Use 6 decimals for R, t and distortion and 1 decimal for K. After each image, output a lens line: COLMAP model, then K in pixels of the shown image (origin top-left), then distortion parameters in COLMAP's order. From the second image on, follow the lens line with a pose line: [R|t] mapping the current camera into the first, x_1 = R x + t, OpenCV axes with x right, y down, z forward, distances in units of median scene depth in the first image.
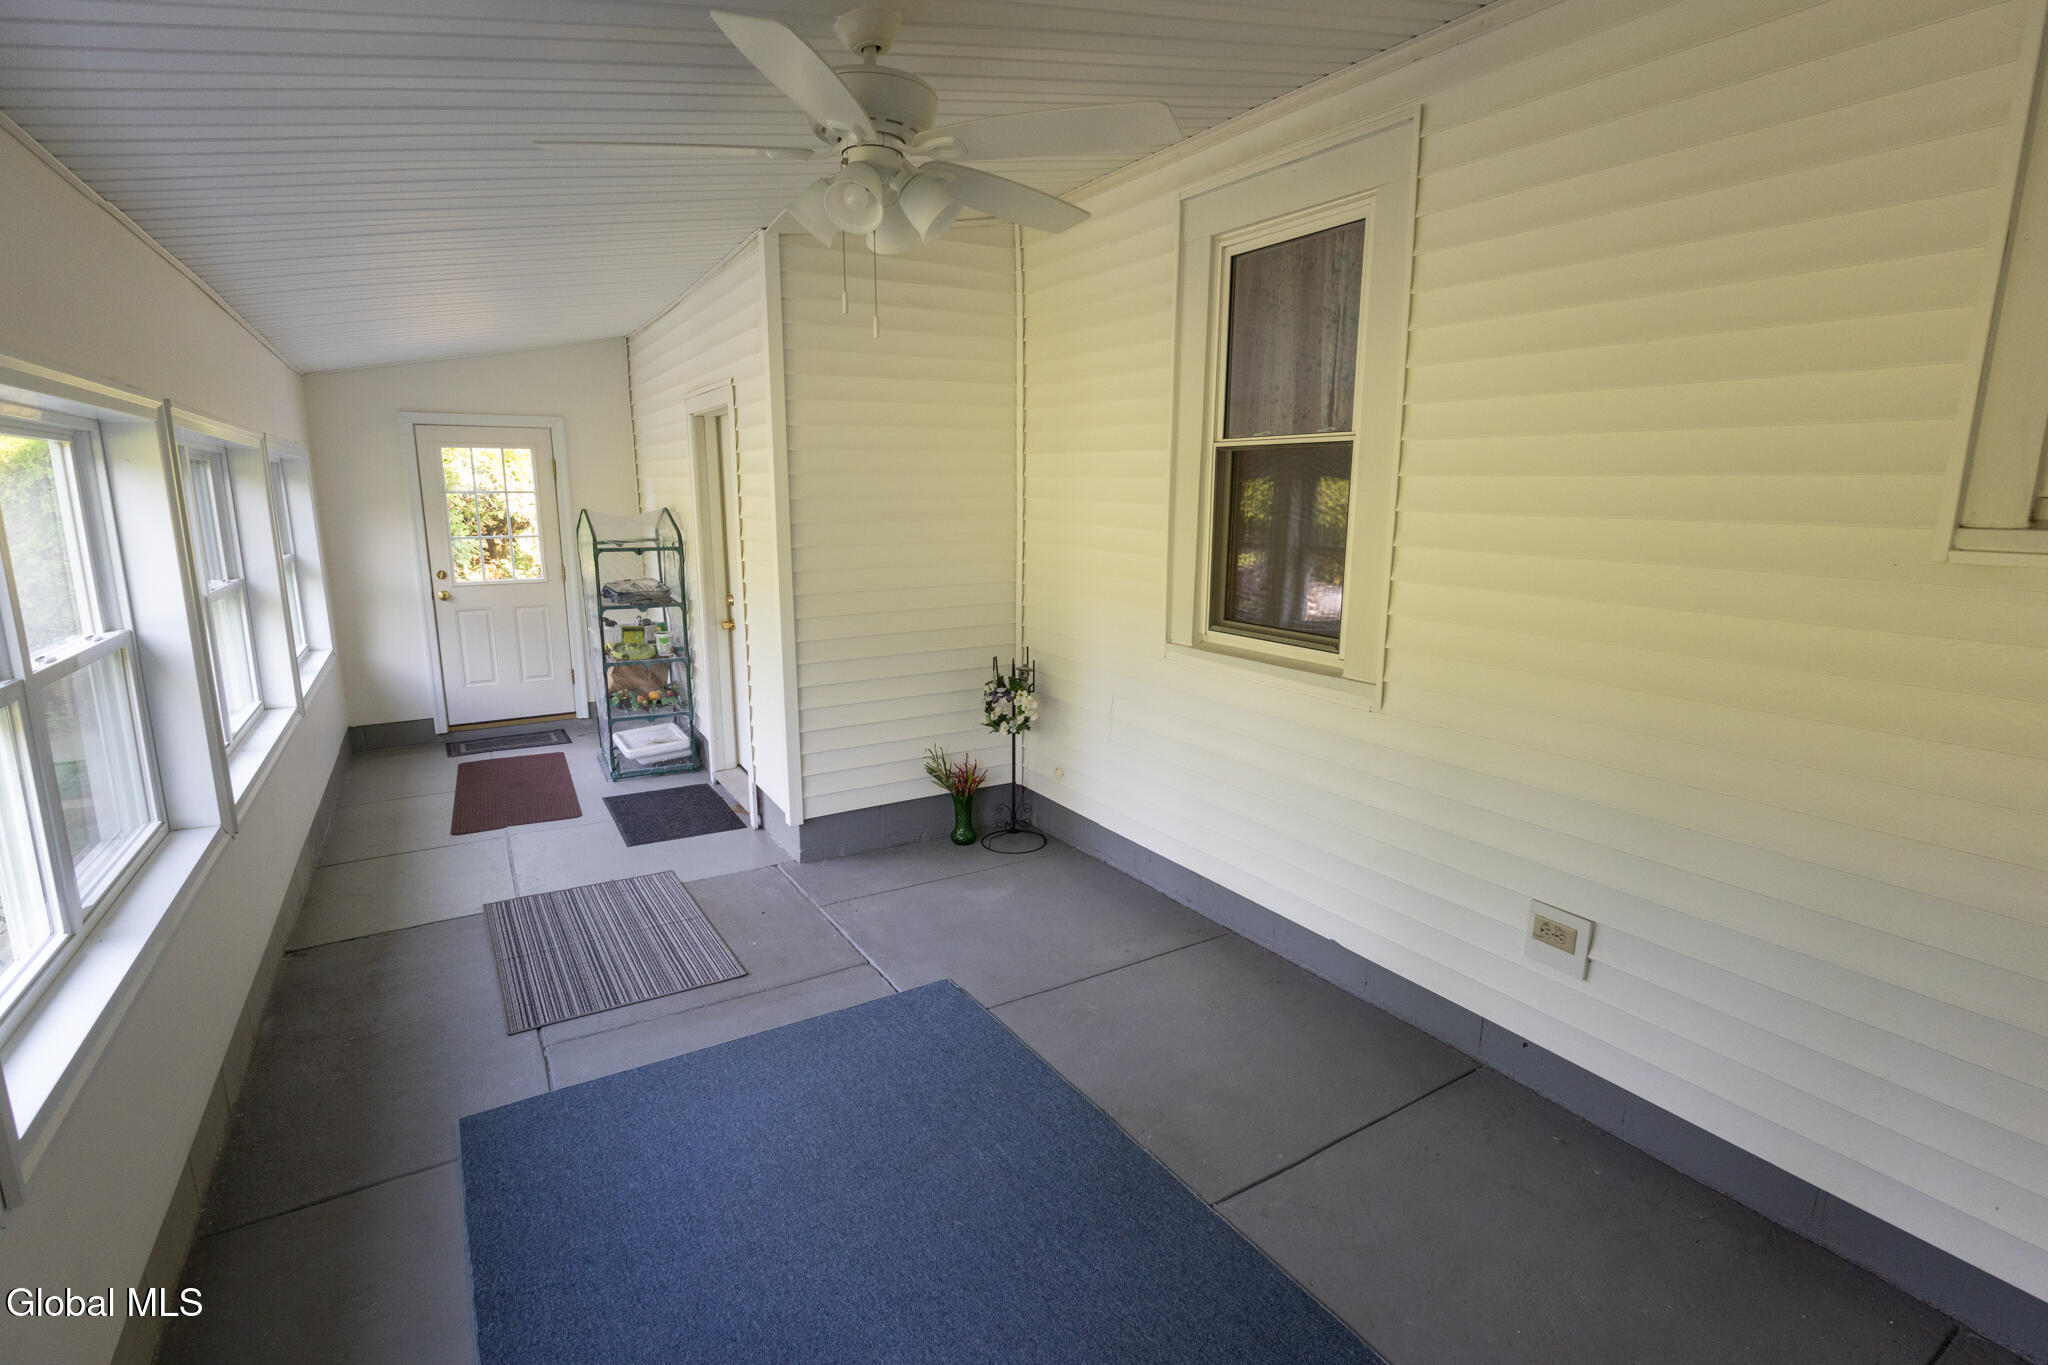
lens RADIAL K [[968.0, 0, 1022.9], [0, 968.0, 683.5], [0, 0, 1]] dist [-0.012244, 0.000409]
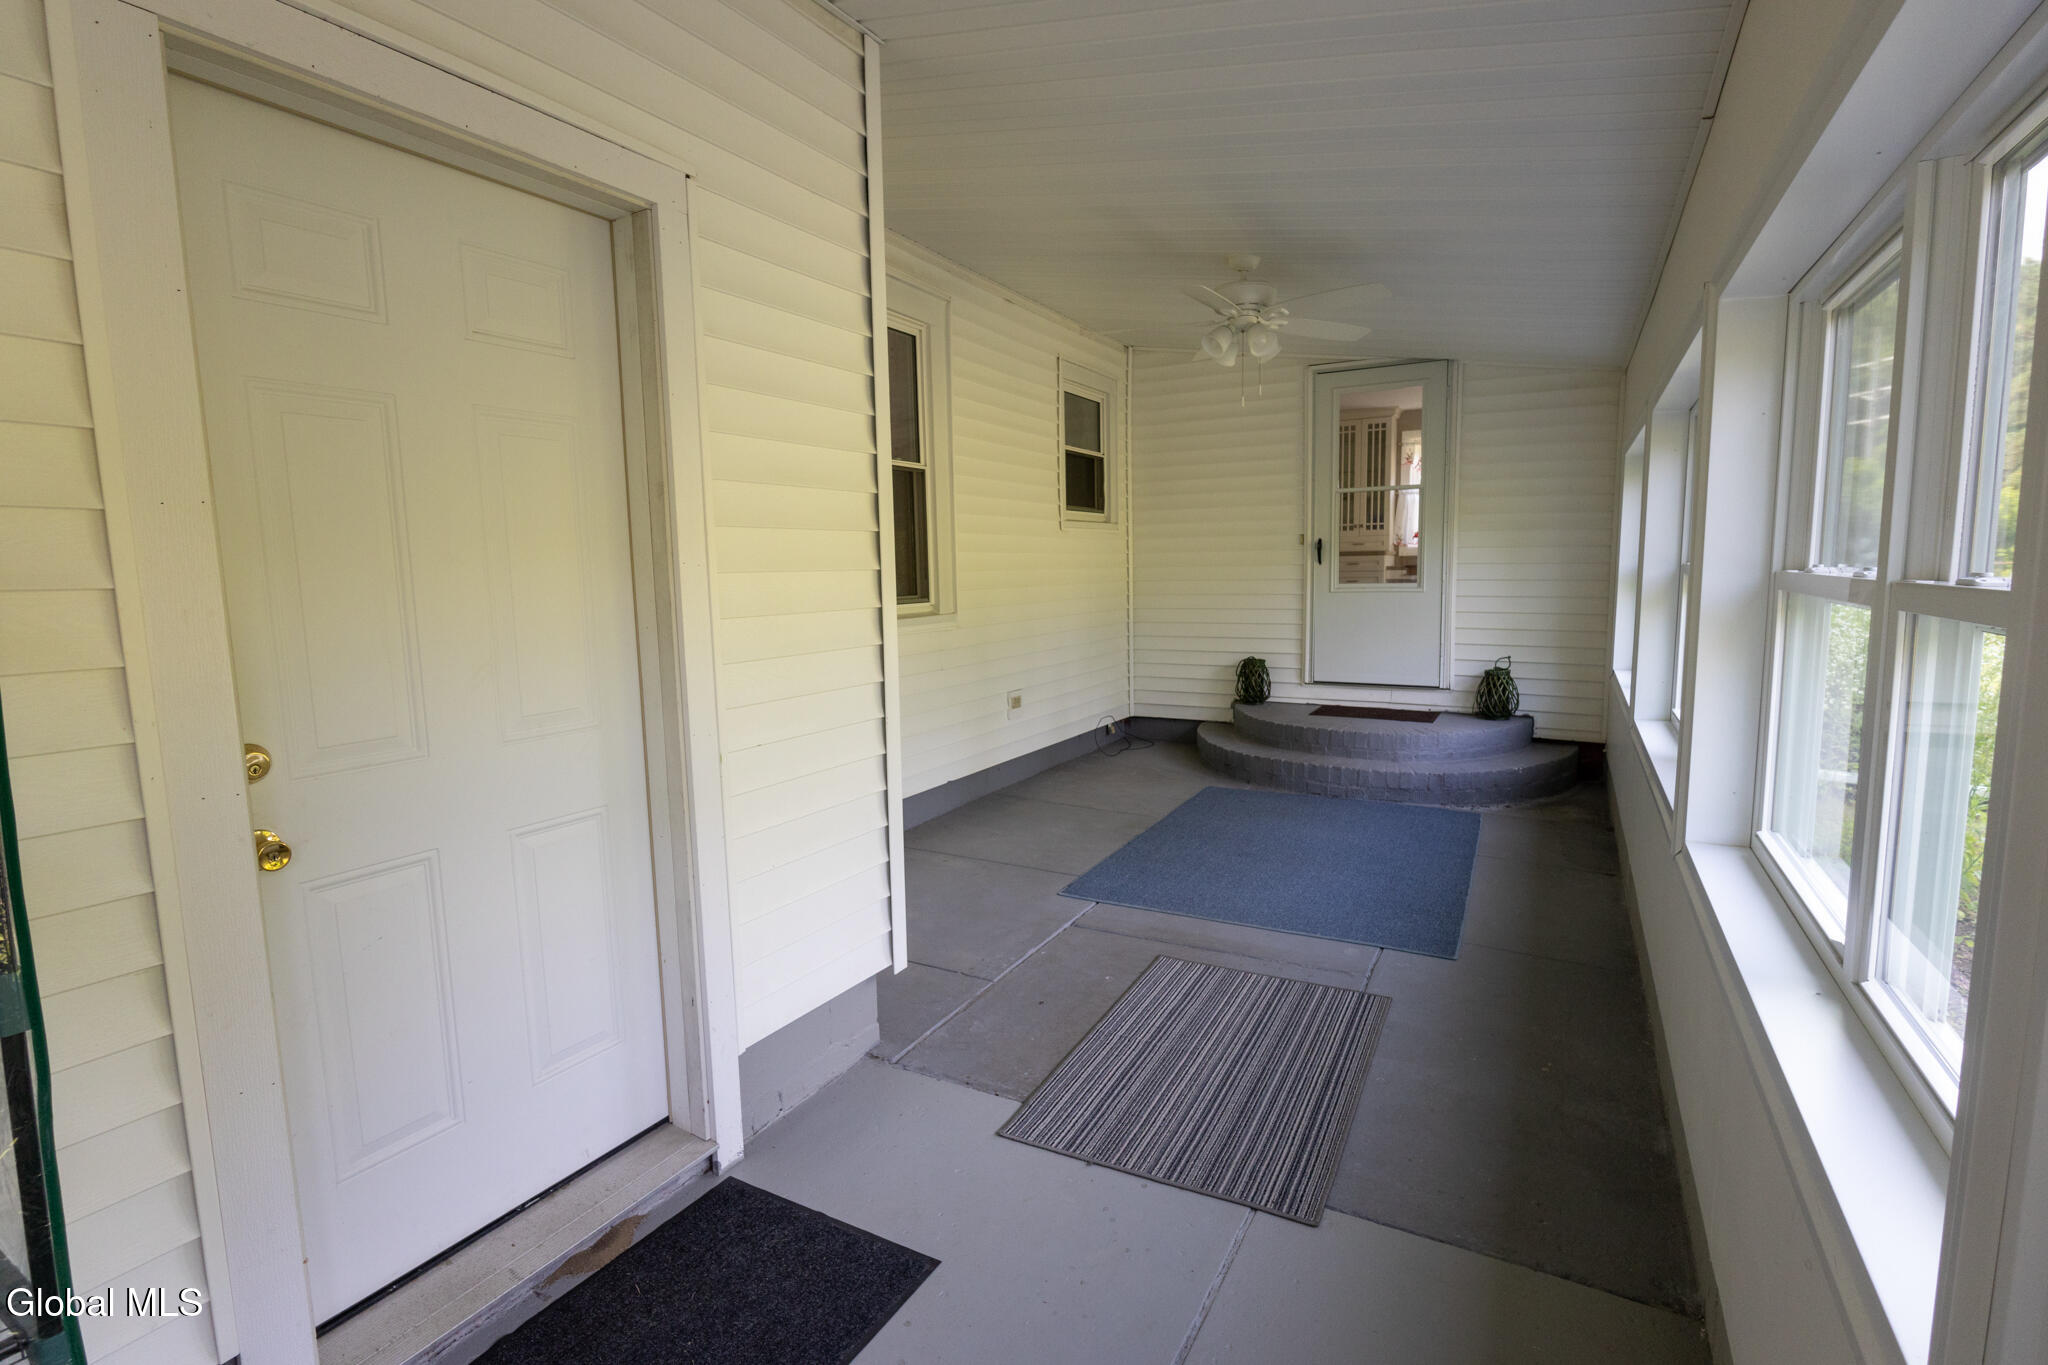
lens RADIAL K [[968.0, 0, 1021.6], [0, 968.0, 677.0], [0, 0, 1]] dist [-0.012244, 0.000409]
pose [[-0.499791, -0.093927, 0.861038, -1.090233], [0.183091, 0.960182, 0.211018, -0.212574], [-0.846574, 0.263113, -0.462693, 1.583538]]
